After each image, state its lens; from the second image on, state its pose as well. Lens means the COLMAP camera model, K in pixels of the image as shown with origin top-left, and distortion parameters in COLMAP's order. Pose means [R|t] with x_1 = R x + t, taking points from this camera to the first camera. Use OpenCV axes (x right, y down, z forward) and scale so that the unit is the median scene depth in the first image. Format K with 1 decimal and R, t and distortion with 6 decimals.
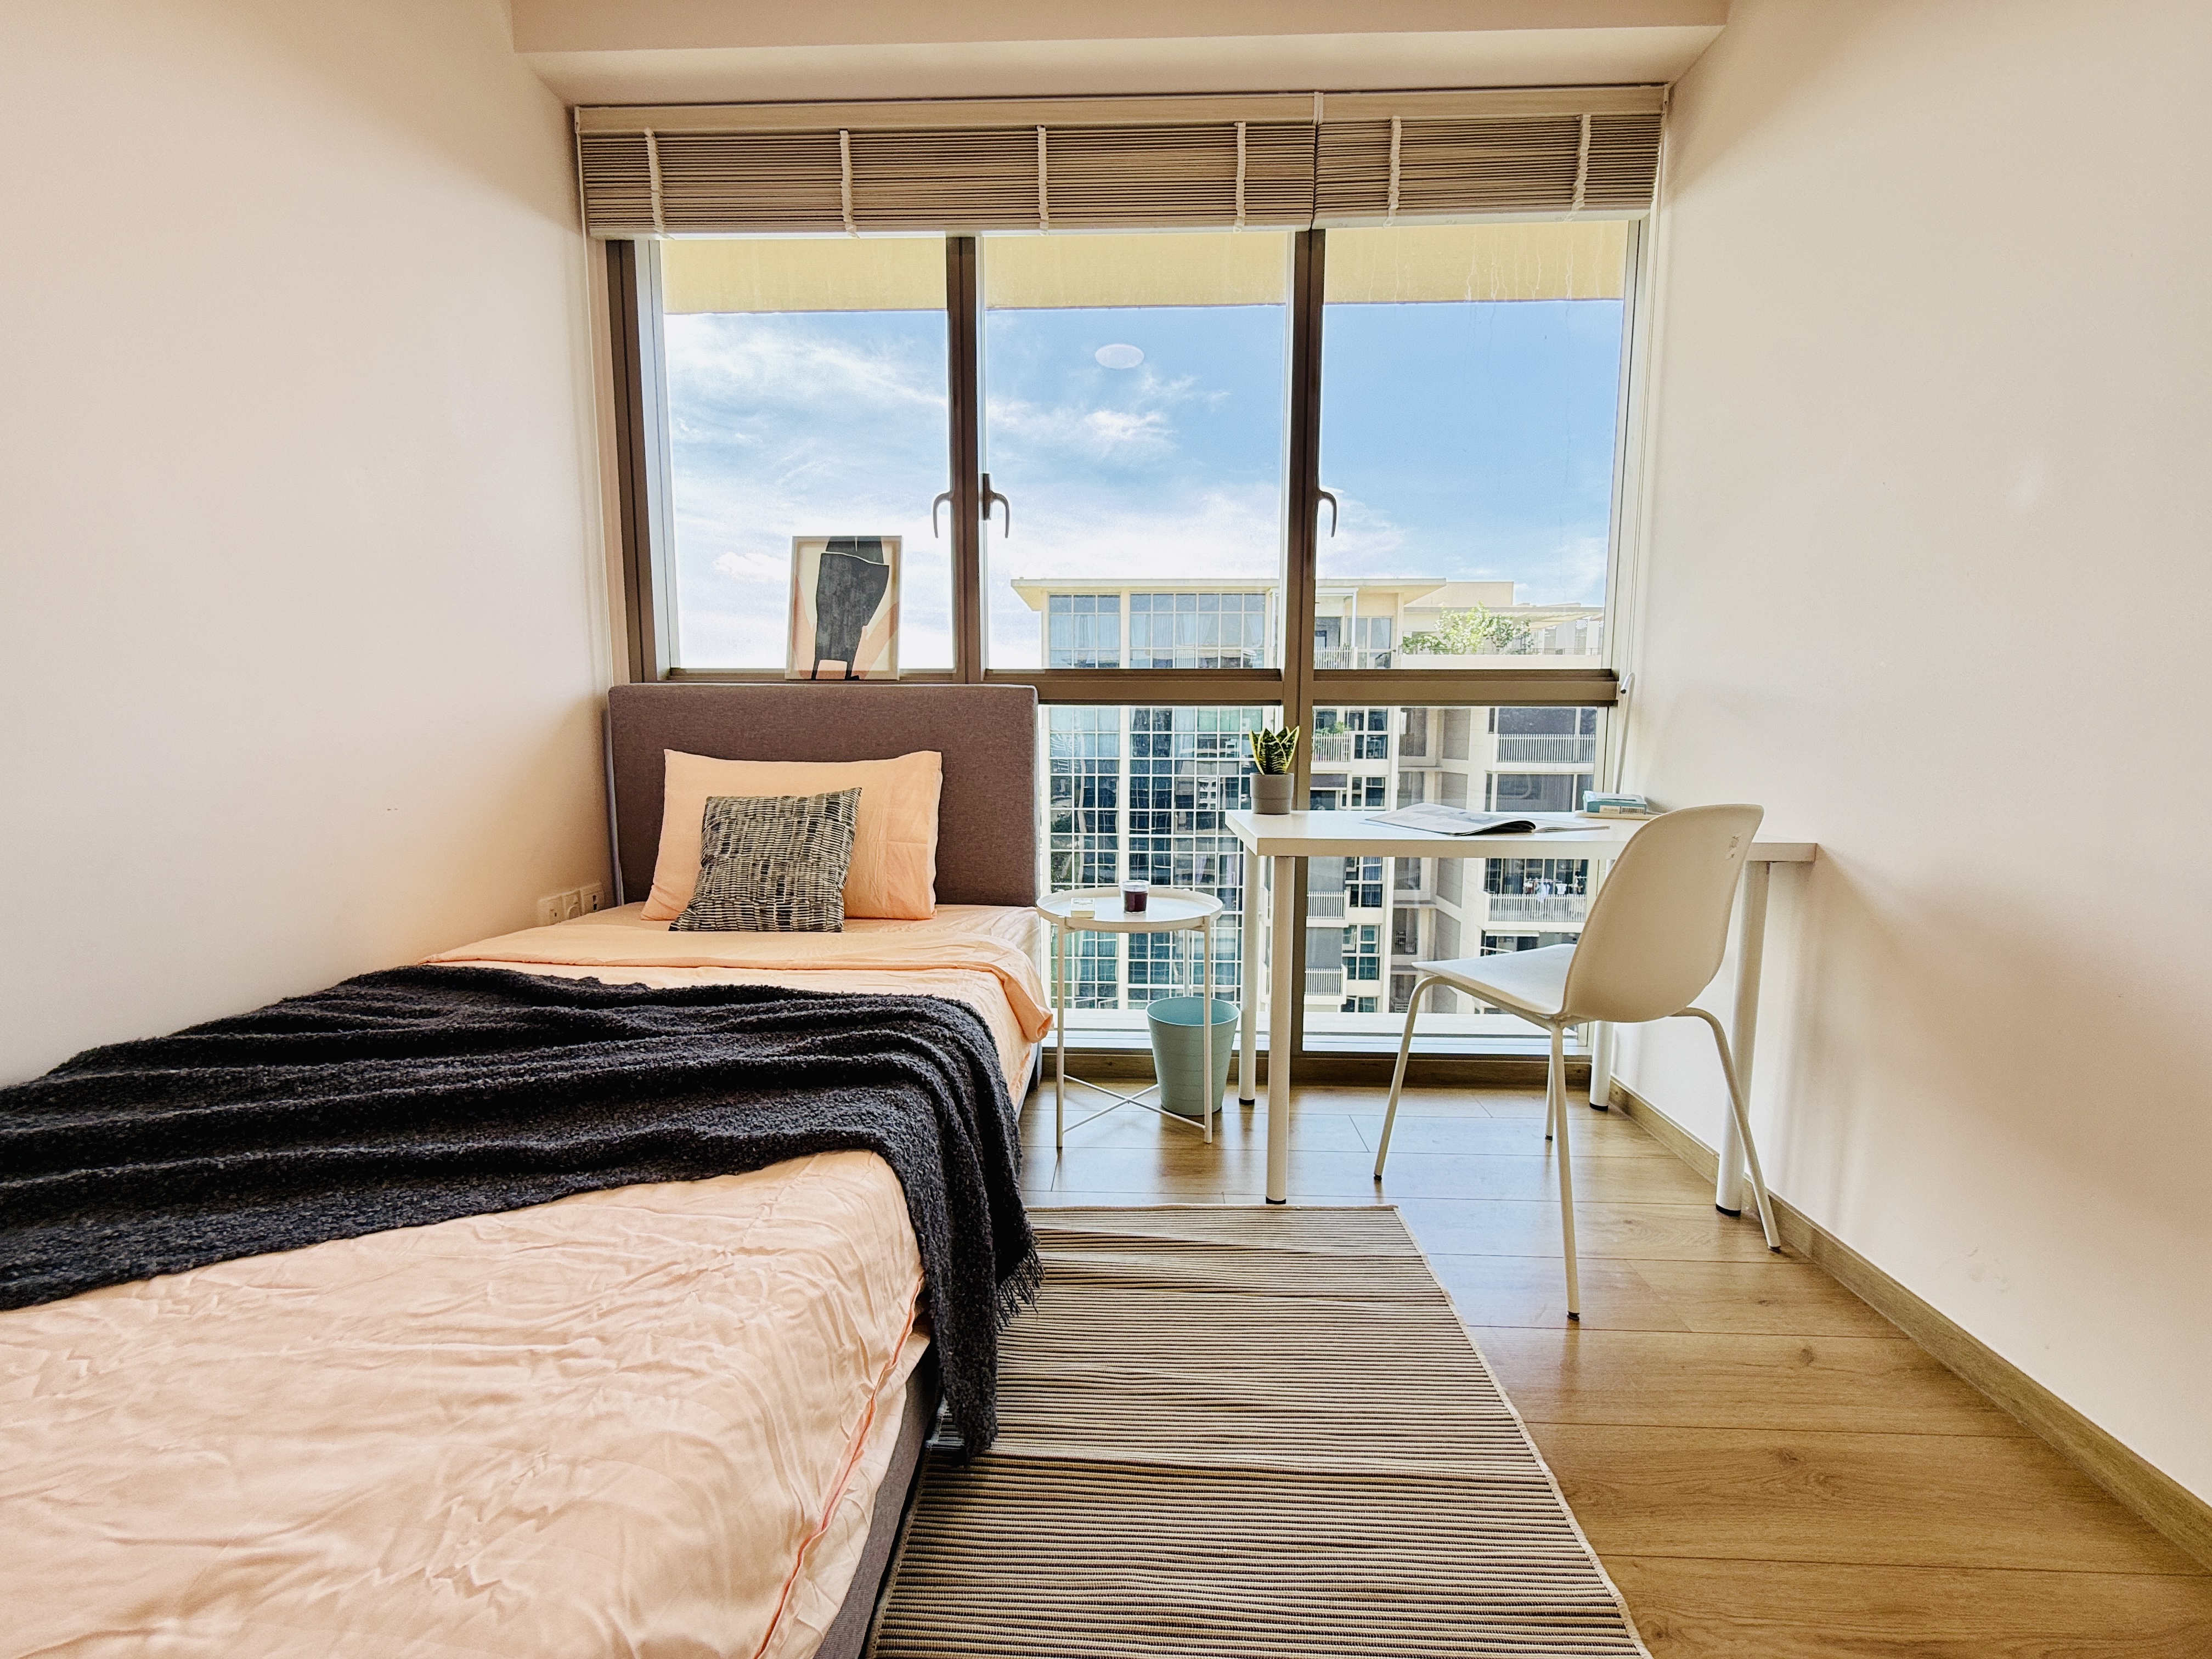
lens RADIAL K [[881.8, 0, 1111.7], [0, 881.8, 831.9], [0, 0, 1]] dist [-0.001391, -0.000020]
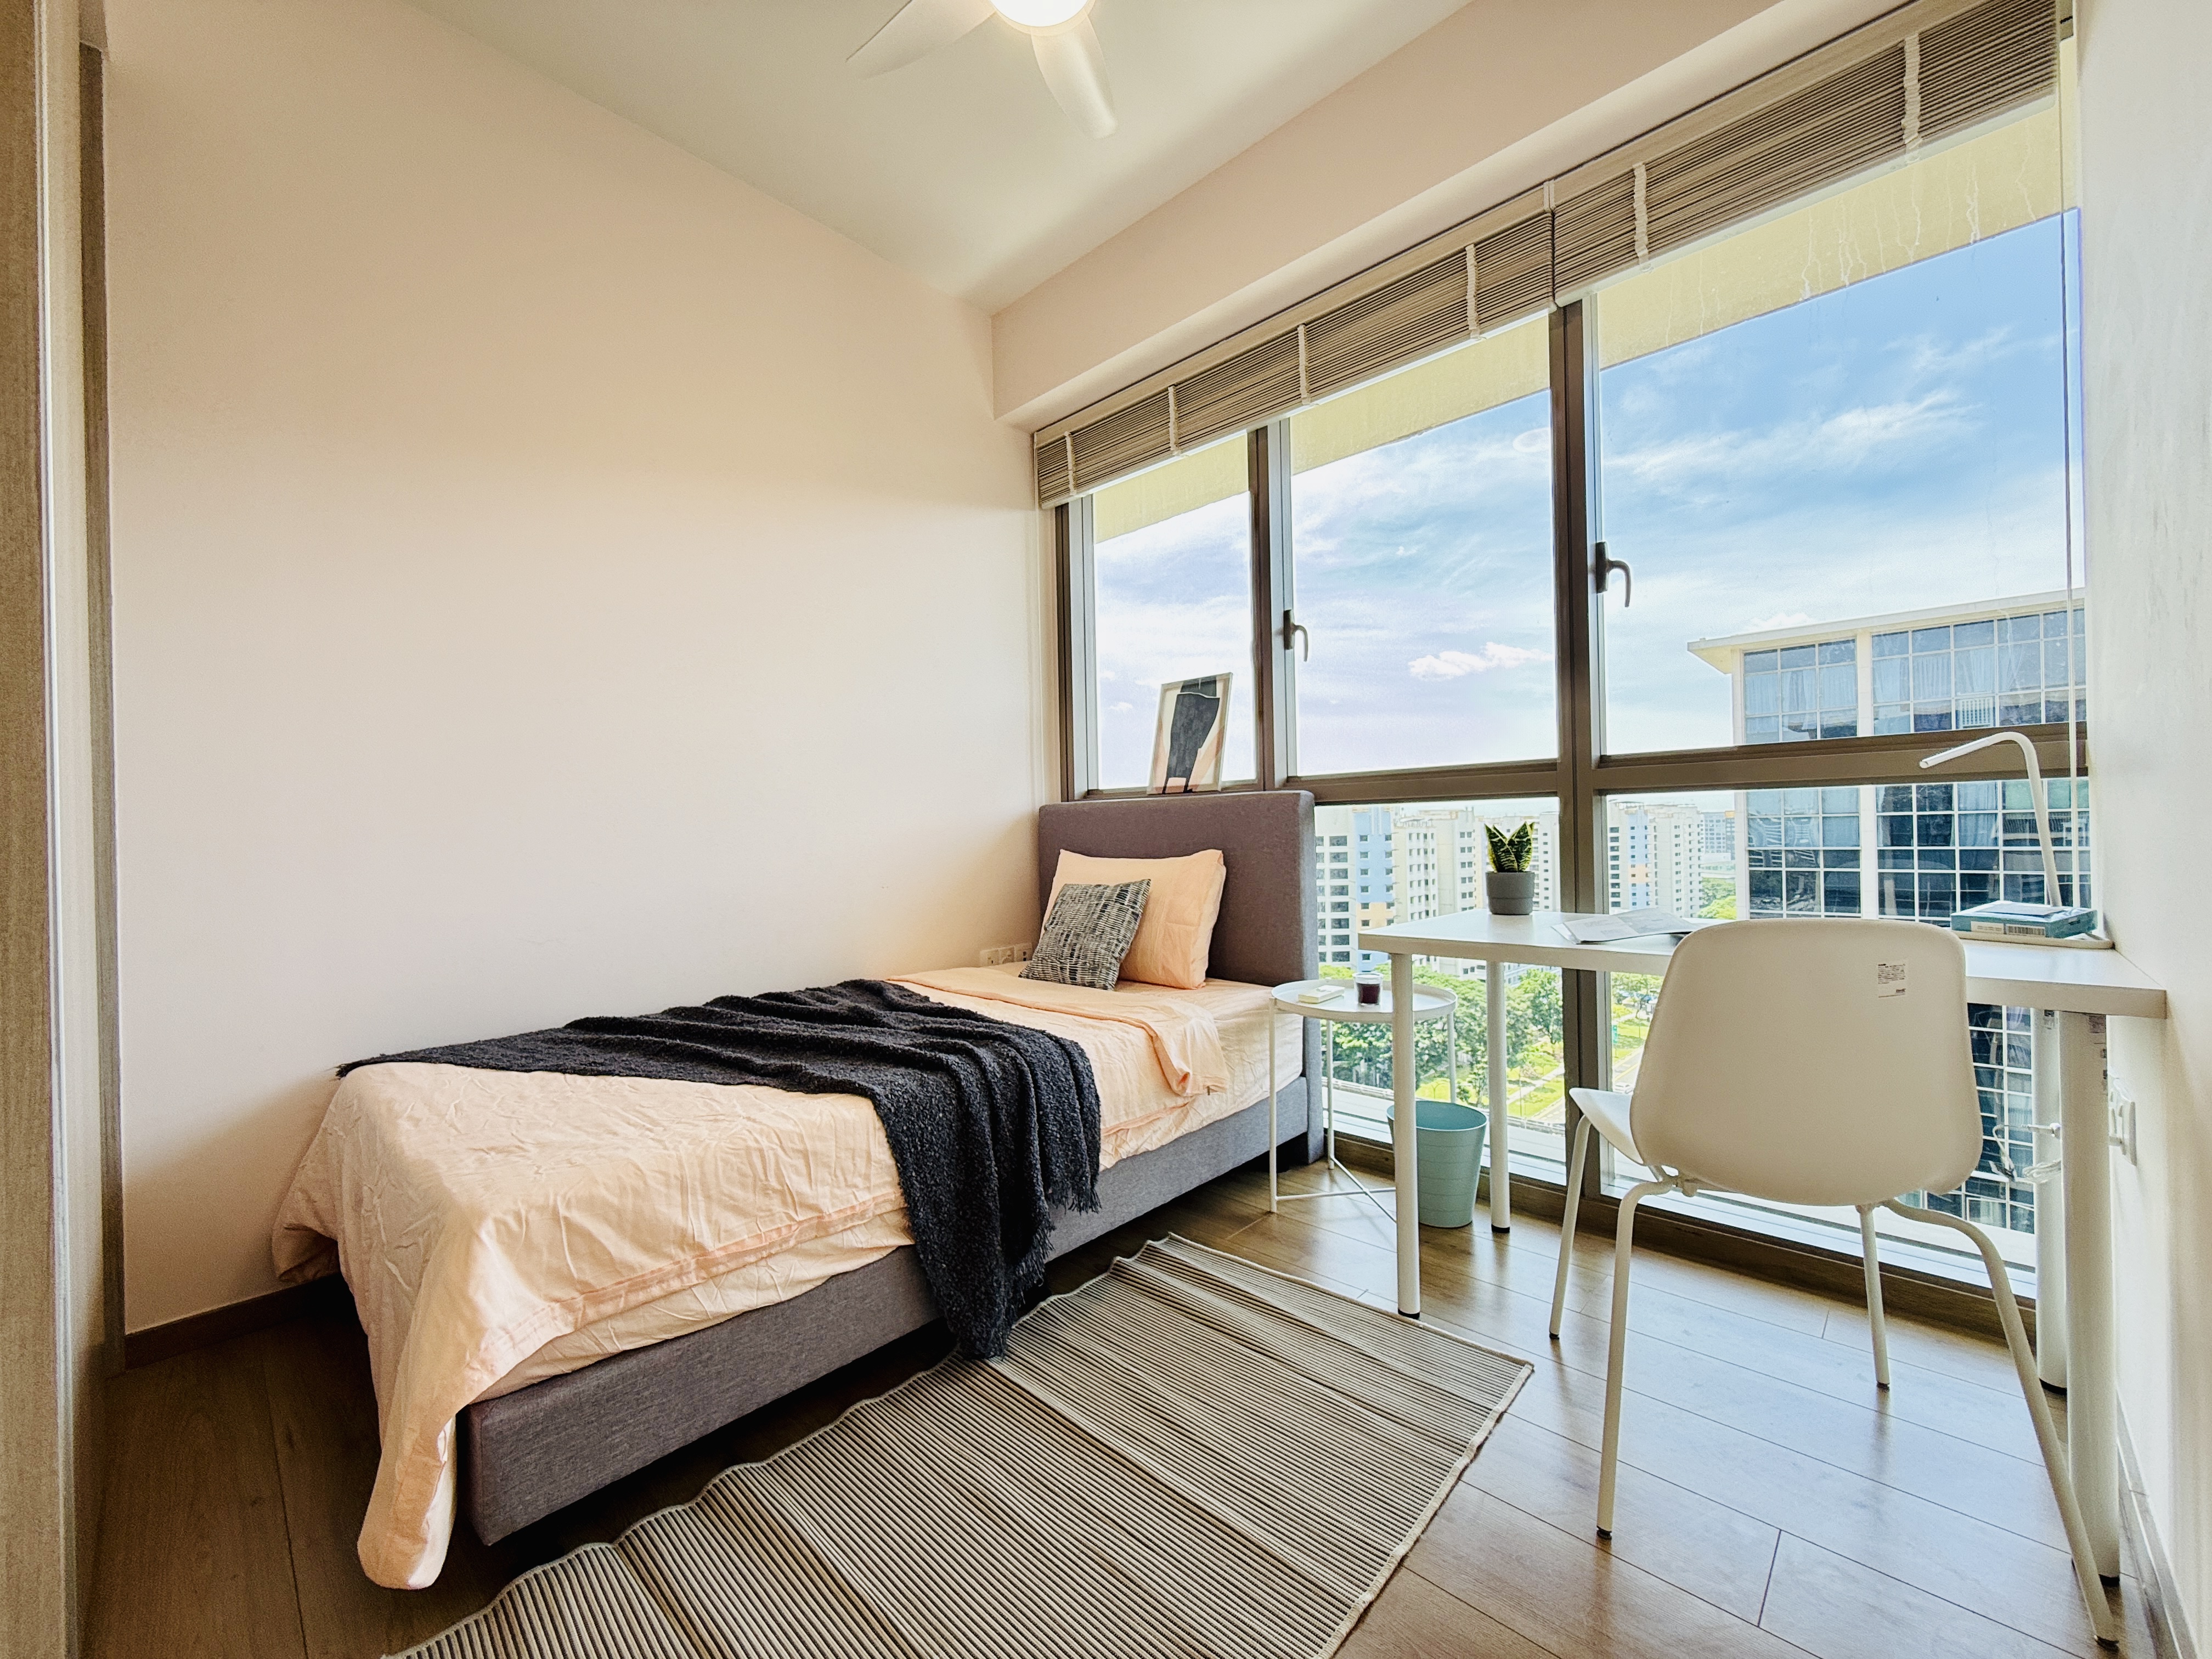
lens RADIAL K [[882.5, 0, 1106.0], [0, 882.5, 829.5], [0, 0, 1]] dist [-0.000019, -0.000180]
pose [[0.746139, -0.021772, -0.665434, 0.467119], [-0.048957, 0.994965, -0.087449, -0.006625], [0.663988, 0.097827, 0.741316, 0.009504]]
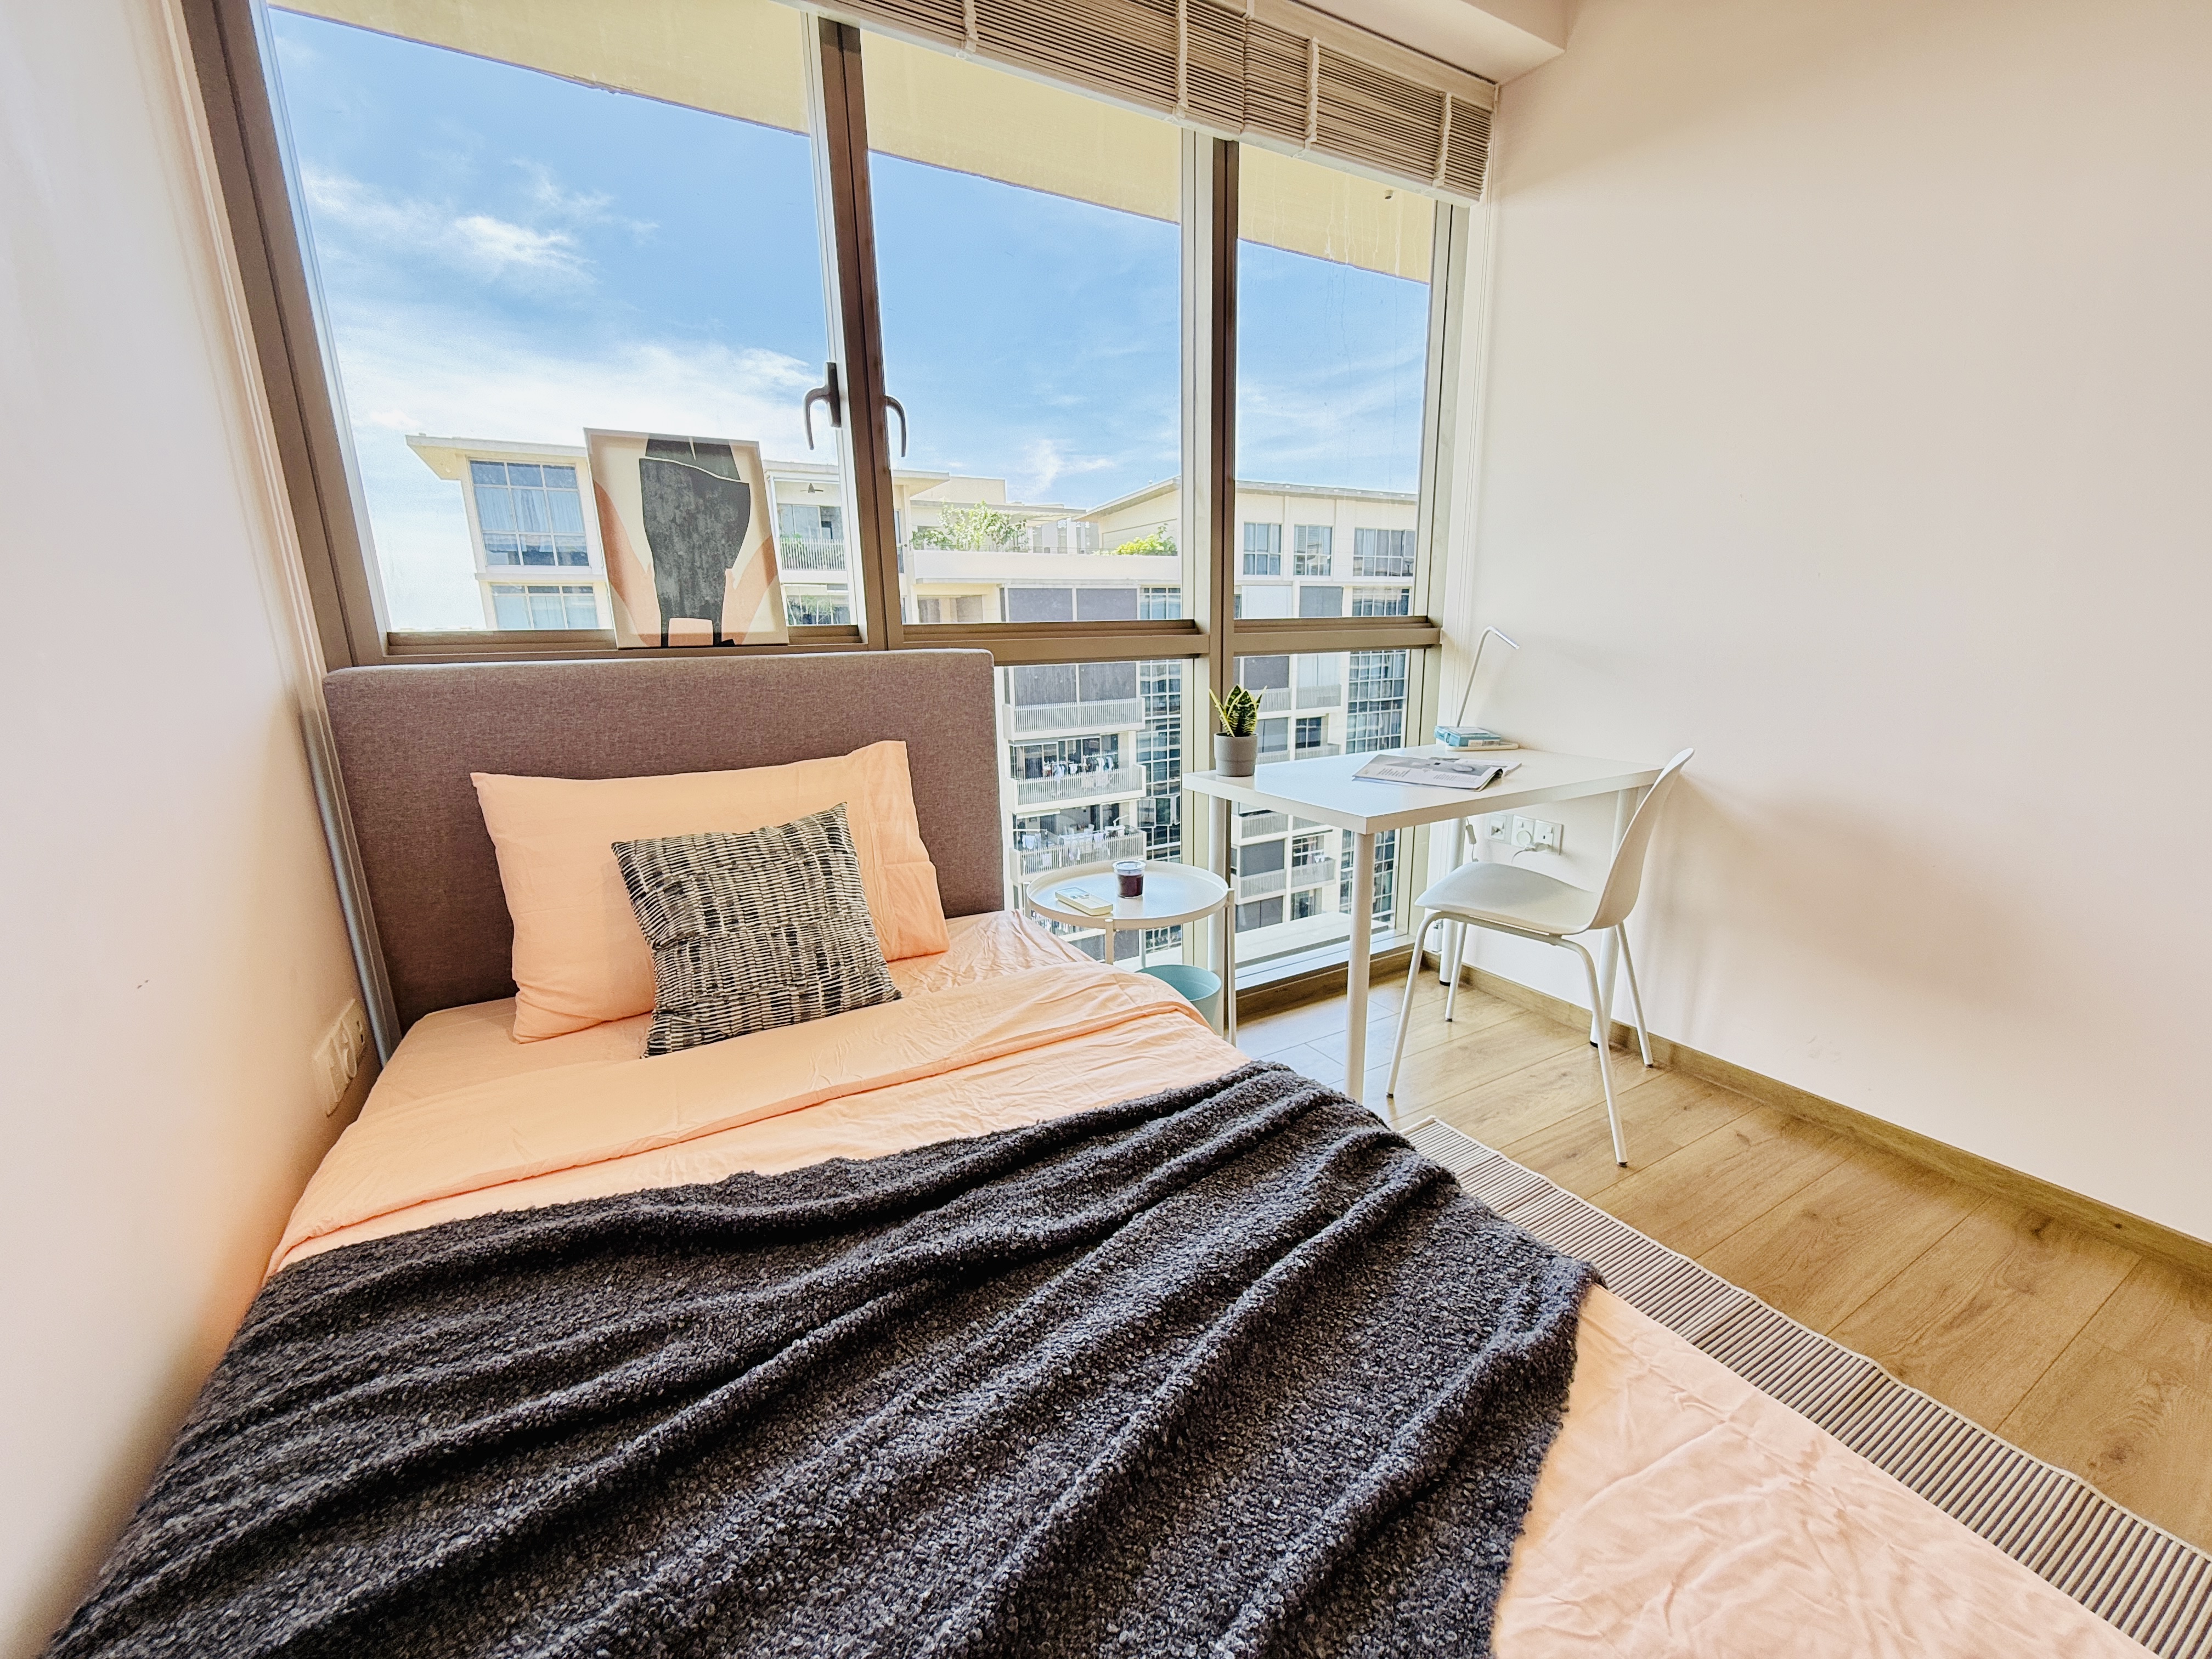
lens RADIAL K [[882.5, 0, 1106.0], [0, 882.5, 829.5], [0, 0, 1]] dist [-0.000019, -0.000180]
pose [[0.851372, -0.137726, 0.506159, -0.437157], [0.079167, 0.987600, 0.135565, -0.101550], [-0.518554, -0.075346, 0.851719, 0.216696]]
